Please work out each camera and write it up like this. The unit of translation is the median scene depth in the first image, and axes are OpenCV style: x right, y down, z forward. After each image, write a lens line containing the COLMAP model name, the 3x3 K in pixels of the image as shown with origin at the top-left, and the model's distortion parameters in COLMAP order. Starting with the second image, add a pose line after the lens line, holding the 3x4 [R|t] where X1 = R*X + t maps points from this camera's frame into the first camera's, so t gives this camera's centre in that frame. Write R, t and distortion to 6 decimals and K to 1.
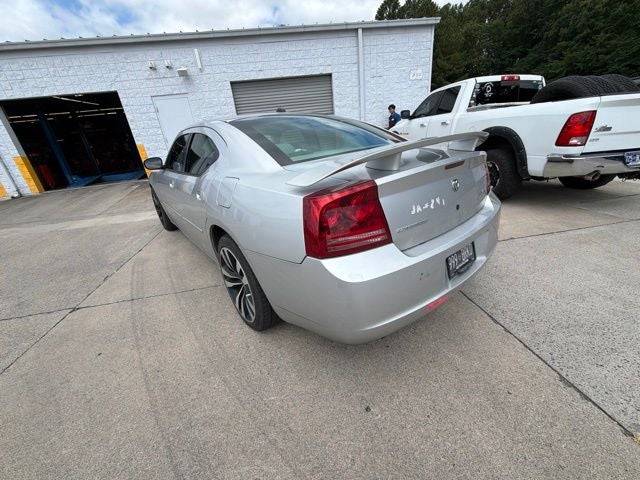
lens RADIAL K [[253.4, 0, 319.4], [0, 253.4, 244.0], [0, 0, 1]] dist [0.000737, -0.000353]
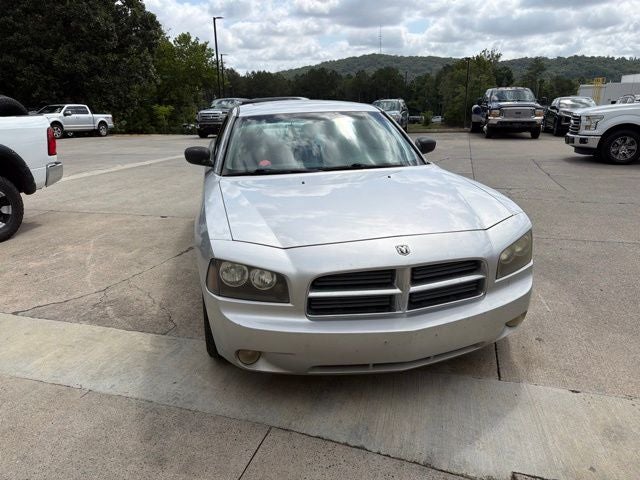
lens RADIAL K [[450.8, 0, 320.0], [0, 450.8, 240.0], [0, 0, 1]] dist [0.002134, -0.008368]
pose [[-0.884629, -0.033741, 0.465074, -0.644053], [0.273927, 0.769534, 0.576872, -0.604781], [-0.377354, 0.637714, -0.671509, 1.397414]]
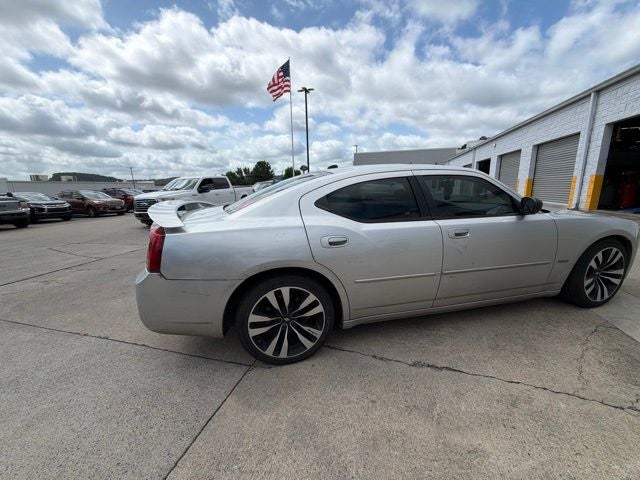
lens RADIAL K [[254.5, 0, 320.0], [0, 254.5, 240.0], [0, 0, 1]] dist [0.000002, -0.000033]
pose [[-0.435805, 0.286073, -0.853367, 0.472488], [-0.301495, 0.846963, 0.437897, -0.367183], [0.848041, 0.448124, -0.282861, 0.712017]]
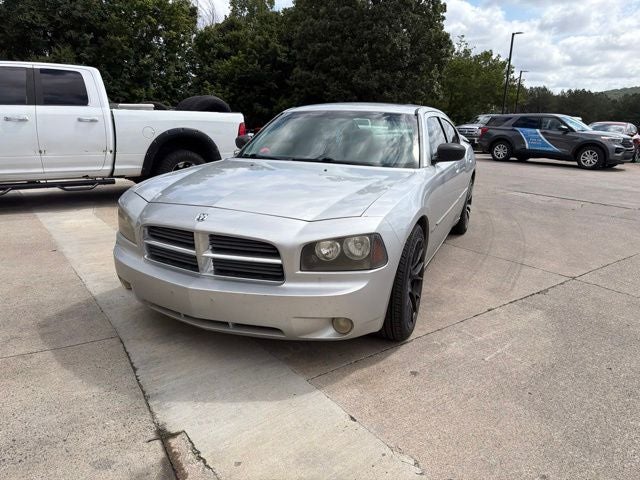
lens RADIAL K [[450.6, 0, 320.0], [0, 450.6, 240.0], [0, 0, 1]] dist [0.004181, -0.005612]
pose [[-0.450666, -0.160364, 0.878171, -1.013972], [0.374154, 0.859225, 0.348915, -0.422998], [-0.810499, 0.485815, -0.327223, 1.145330]]
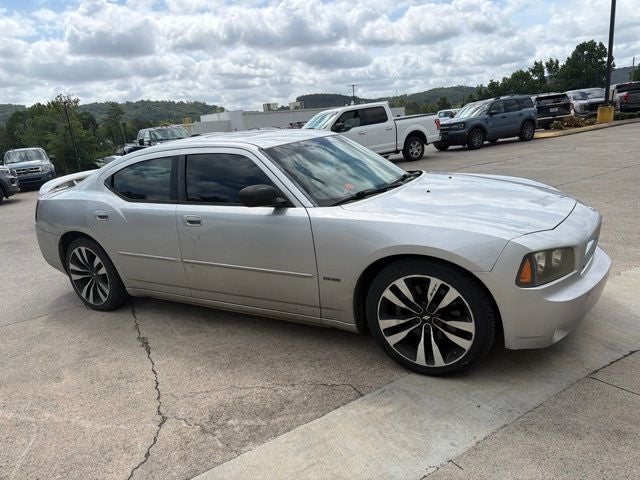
lens RADIAL K [[461.0, 0, 319.9], [0, 461.0, 219.1], [0, 0, 1]] dist [0.011282, -0.002185]
pose [[-0.918904, 0.242947, -0.310794, 0.029945], [0.014081, 0.807551, 0.589630, -0.690163], [0.394231, 0.537436, -0.745482, 1.414390]]
